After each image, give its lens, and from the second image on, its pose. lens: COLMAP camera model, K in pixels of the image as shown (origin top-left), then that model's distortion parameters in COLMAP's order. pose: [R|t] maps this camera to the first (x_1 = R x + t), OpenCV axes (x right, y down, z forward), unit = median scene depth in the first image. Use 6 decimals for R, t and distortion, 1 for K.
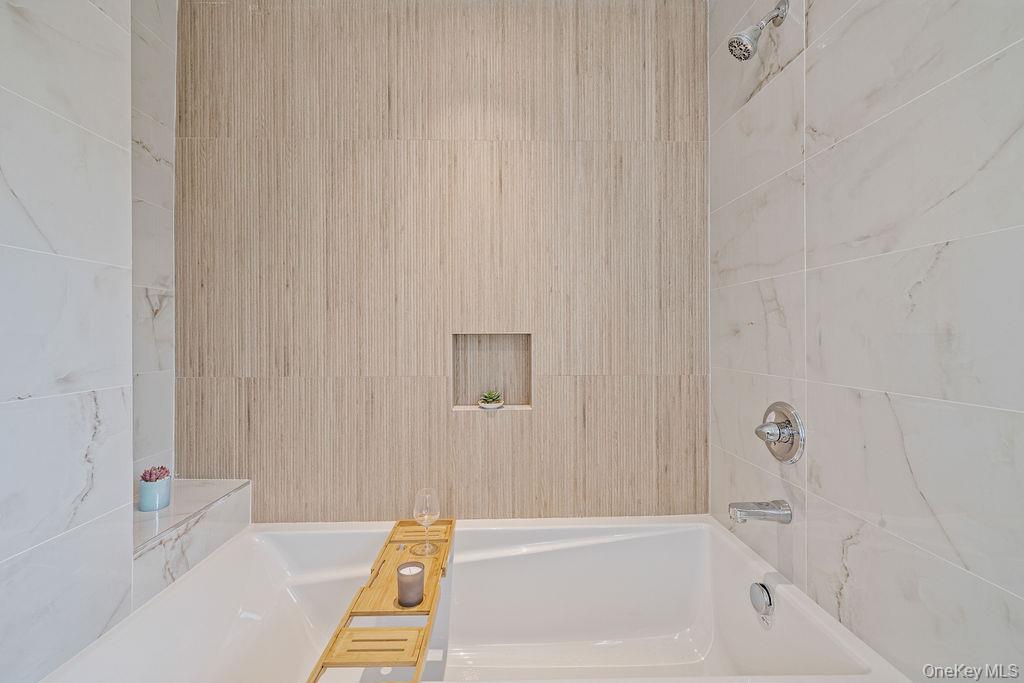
lens RADIAL K [[433.8, 0, 508.9], [0, 433.8, 333.8], [0, 0, 1]] dist [-0.000095, -0.000196]
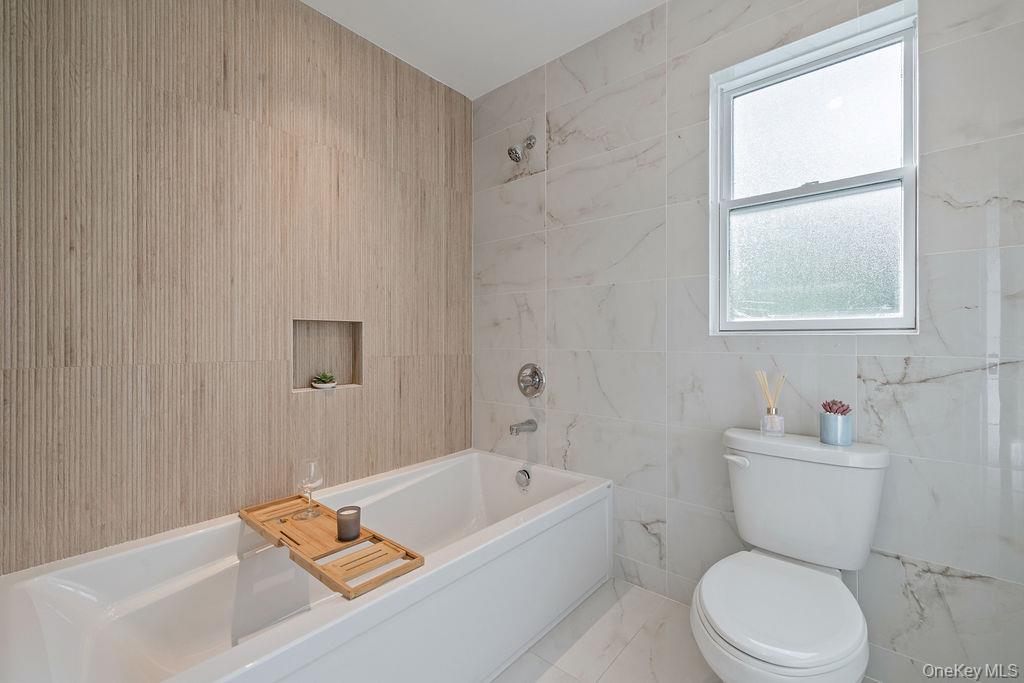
lens RADIAL K [[433.8, 0, 505.4], [0, 433.8, 336.6], [0, 0, 1]] dist [-0.003207, -0.000246]
pose [[0.673491, 0.009546, 0.739134, -0.557314], [-0.003910, 0.999949, -0.009352, 0.049489], [-0.739185, 0.003408, 0.673494, -0.080748]]
